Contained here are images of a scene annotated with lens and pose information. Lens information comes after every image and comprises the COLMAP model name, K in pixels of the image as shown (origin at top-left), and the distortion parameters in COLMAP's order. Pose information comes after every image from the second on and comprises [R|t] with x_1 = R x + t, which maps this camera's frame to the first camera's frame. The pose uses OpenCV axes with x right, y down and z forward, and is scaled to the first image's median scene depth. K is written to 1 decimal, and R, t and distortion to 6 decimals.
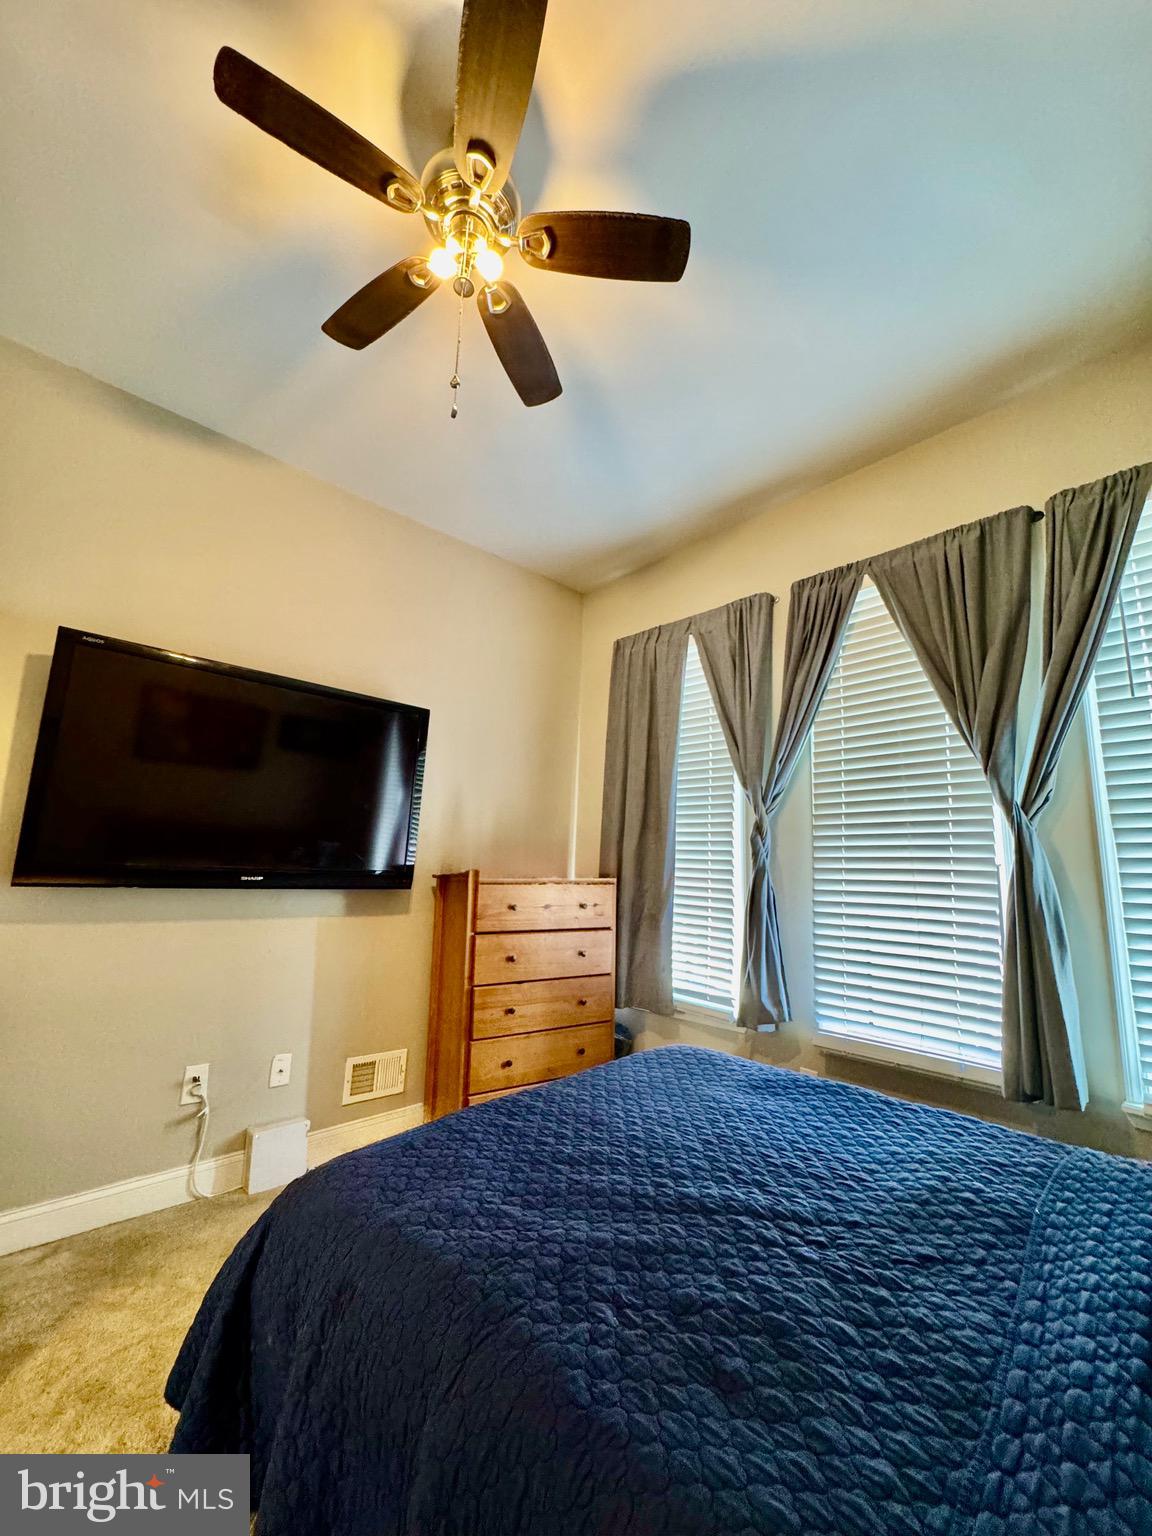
lens RADIAL K [[615.7, 0, 578.2], [0, 615.7, 768.2], [0, 0, 1]] dist [-0.000278, 0.000571]
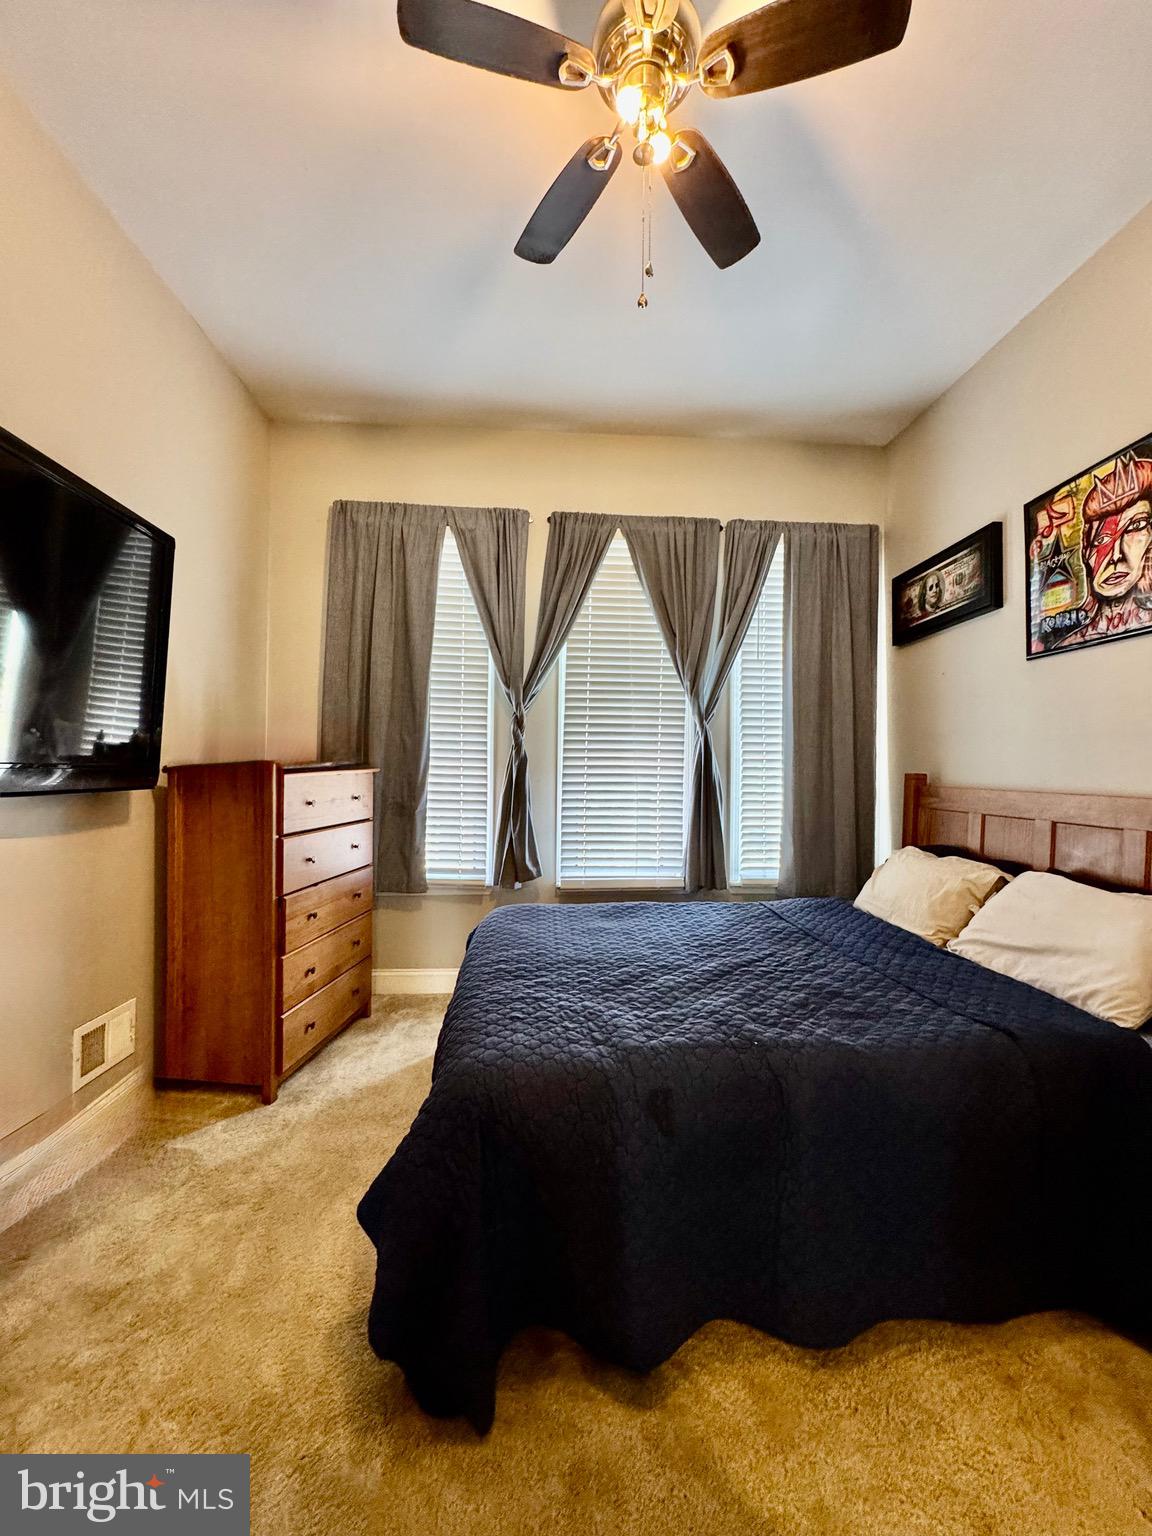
lens RADIAL K [[615.7, 0, 578.2], [0, 615.7, 768.2], [0, 0, 1]] dist [-0.000278, 0.000571]
pose [[0.630547, -0.020475, 0.775881, -0.588095], [-0.117616, 0.985587, 0.121594, 0.029274], [-0.767188, -0.167926, 0.619051, 0.195145]]
